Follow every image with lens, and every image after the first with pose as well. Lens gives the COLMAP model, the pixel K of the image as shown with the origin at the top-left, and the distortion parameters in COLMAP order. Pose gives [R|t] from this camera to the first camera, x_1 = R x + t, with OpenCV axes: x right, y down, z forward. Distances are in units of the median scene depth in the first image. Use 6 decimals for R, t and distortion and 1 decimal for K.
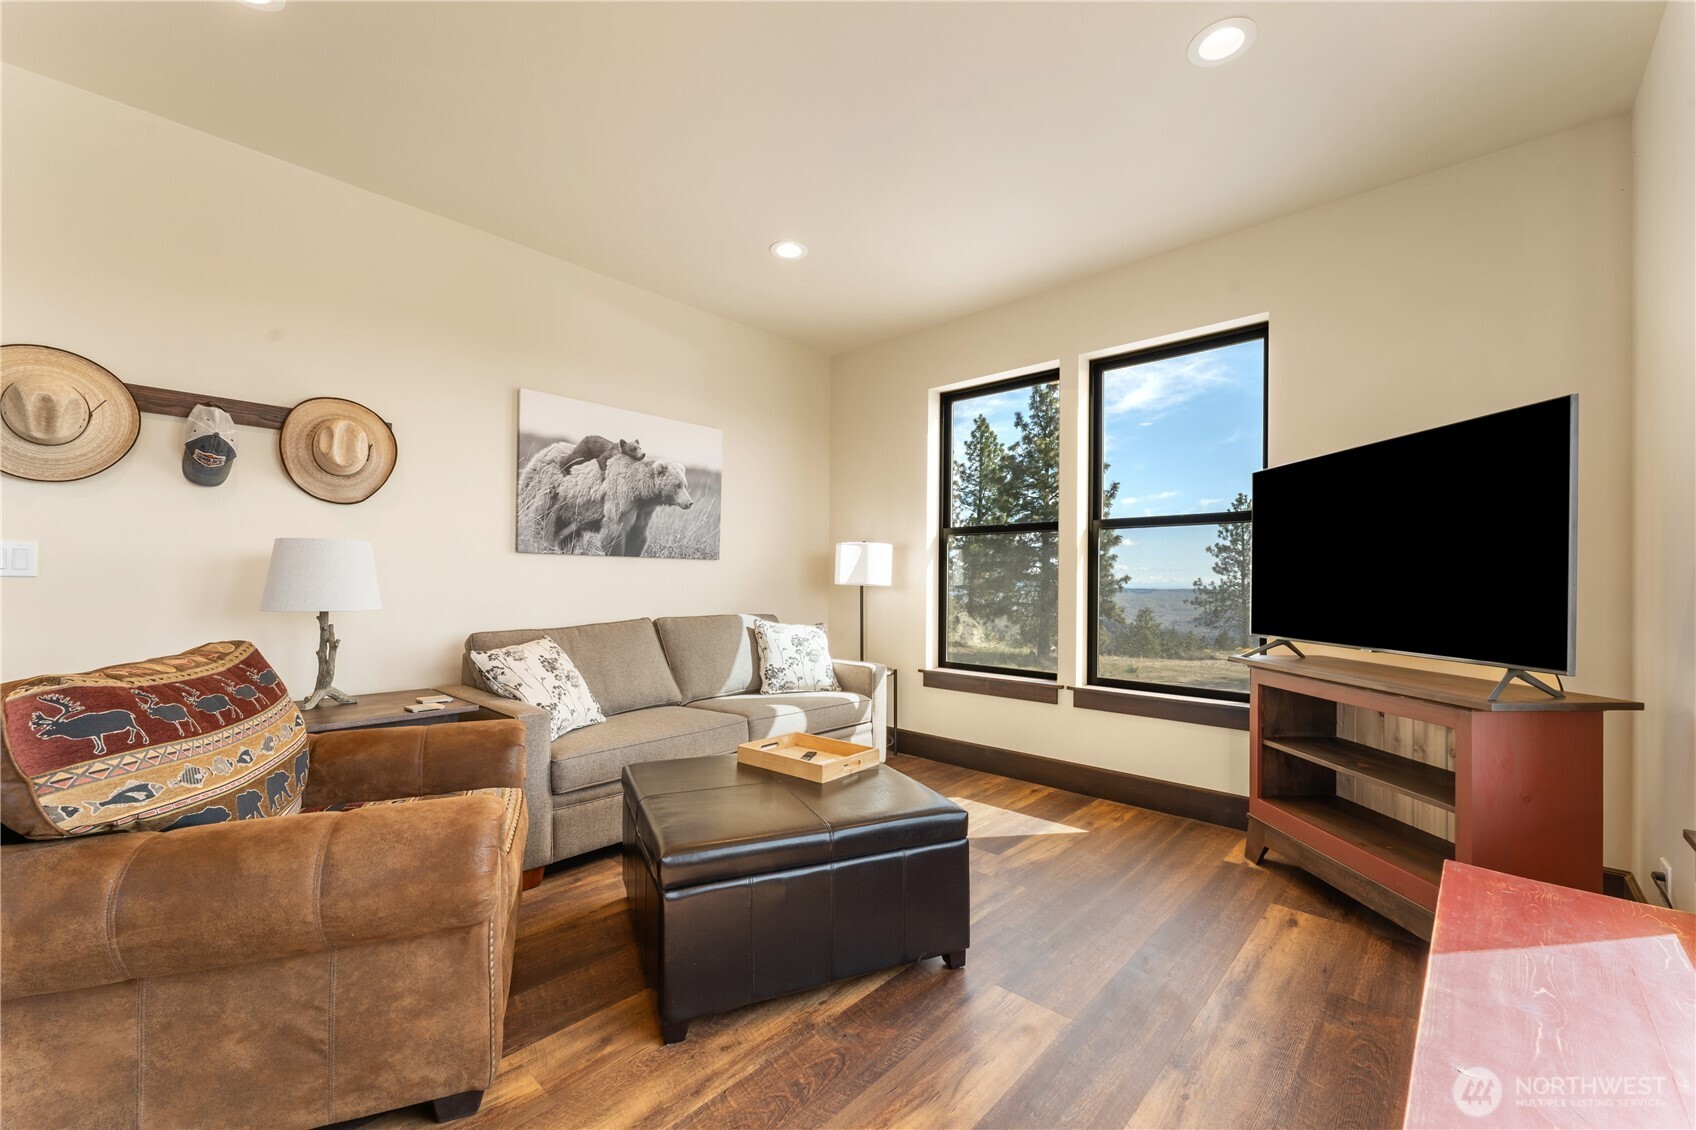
lens RADIAL K [[683.4, 0, 878.7], [0, 683.4, 580.1], [0, 0, 1]] dist [-0.000185, 0.000417]
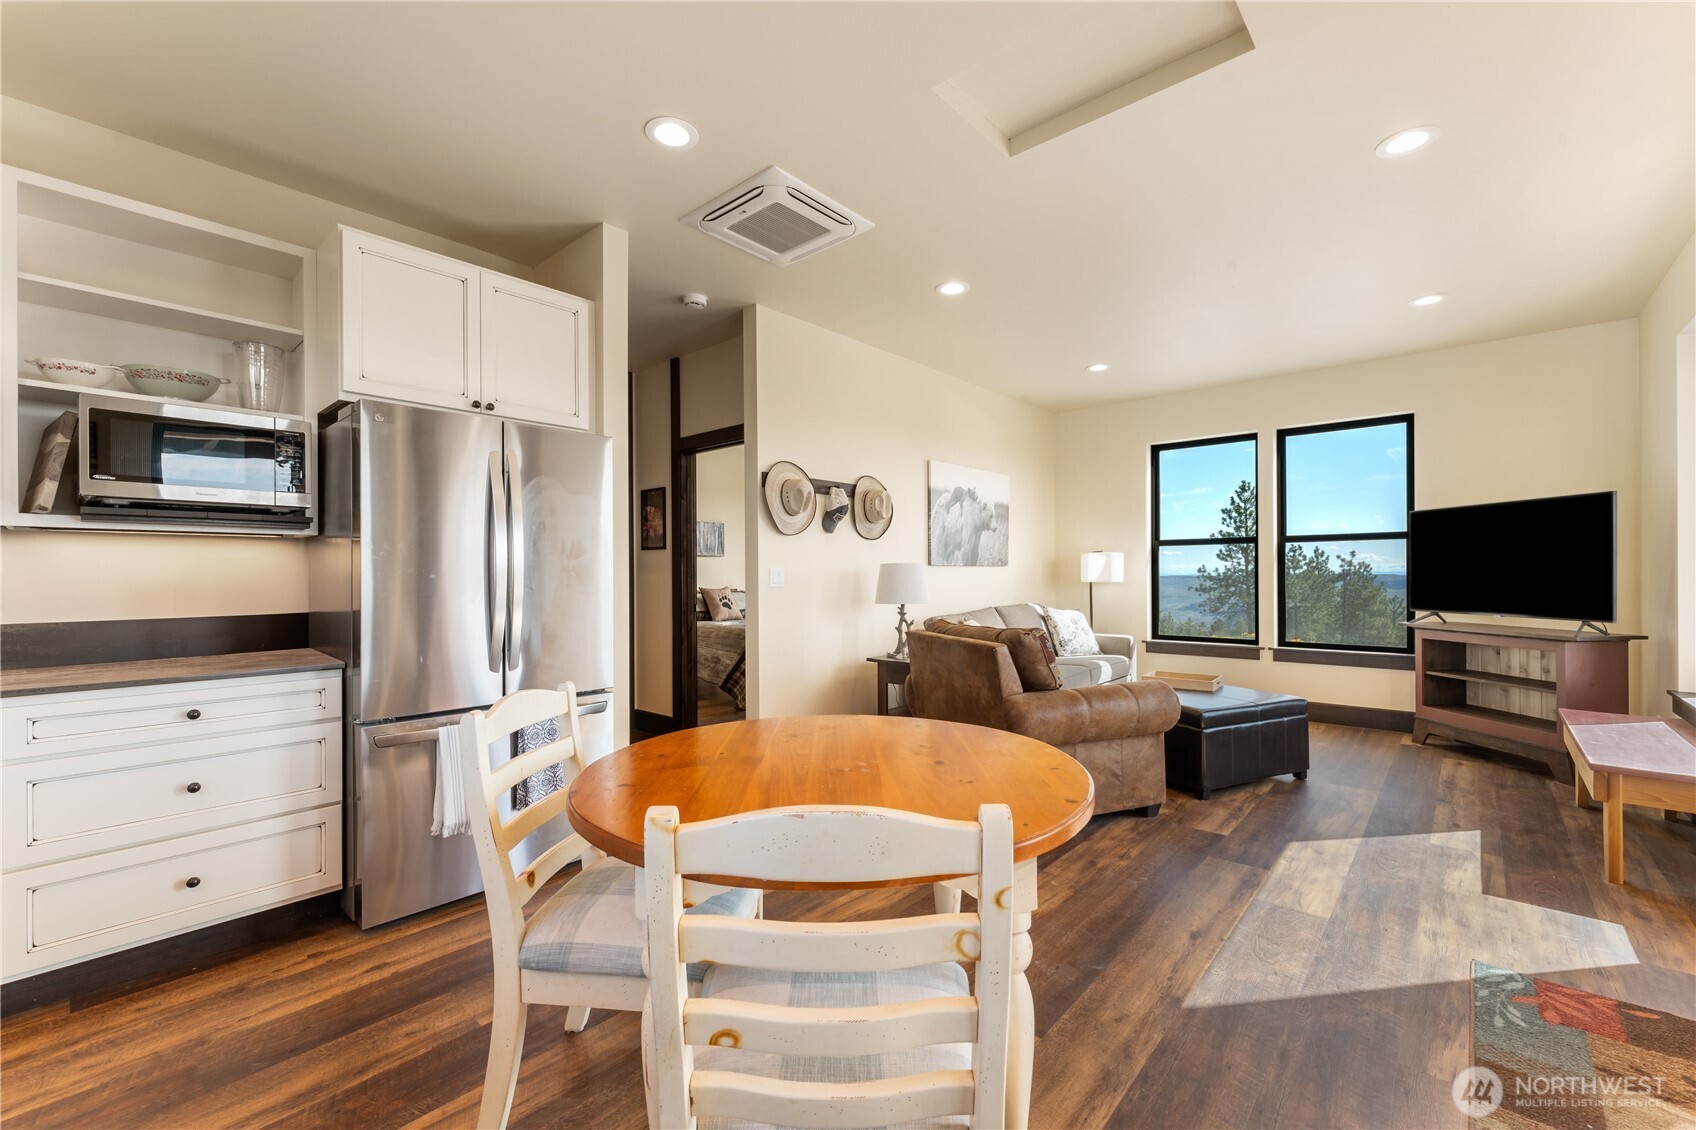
lens RADIAL K [[683.4, 0, 890.7], [0, 683.4, 574.3], [0, 0, 1]] dist [-0.000185, 0.000417]
pose [[0.999808, -0.015255, 0.012289, -0.576452], [0.015205, 0.999876, 0.004106, -0.025294], [-0.012351, -0.003918, 0.999916, -0.501790]]
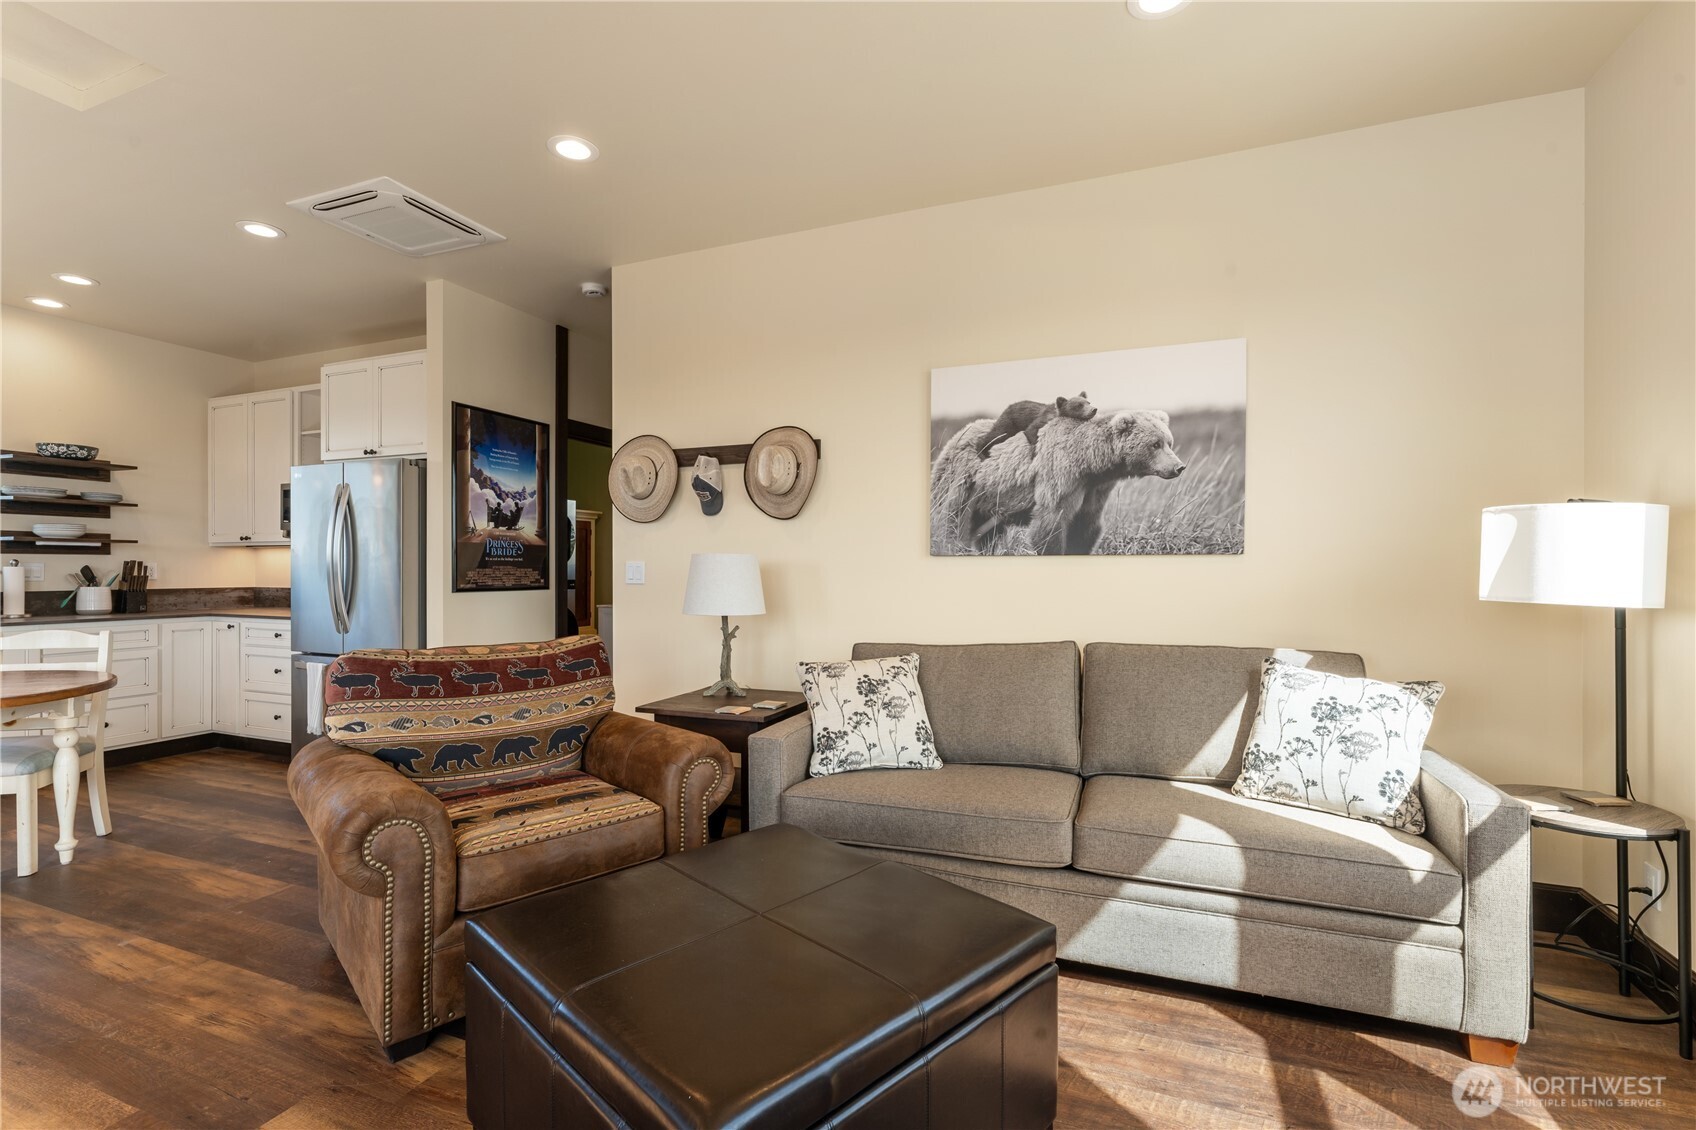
lens RADIAL K [[774.1, 0, 834.2], [0, 774.1, 566.2], [0, 0, 1]] dist [-0.003884, 0.003171]
pose [[0.316845, -0.012959, -0.948389, 0.344596], [0.003476, 0.999916, -0.012502, -0.013428], [0.948471, 0.000665, 0.316863, 0.510312]]
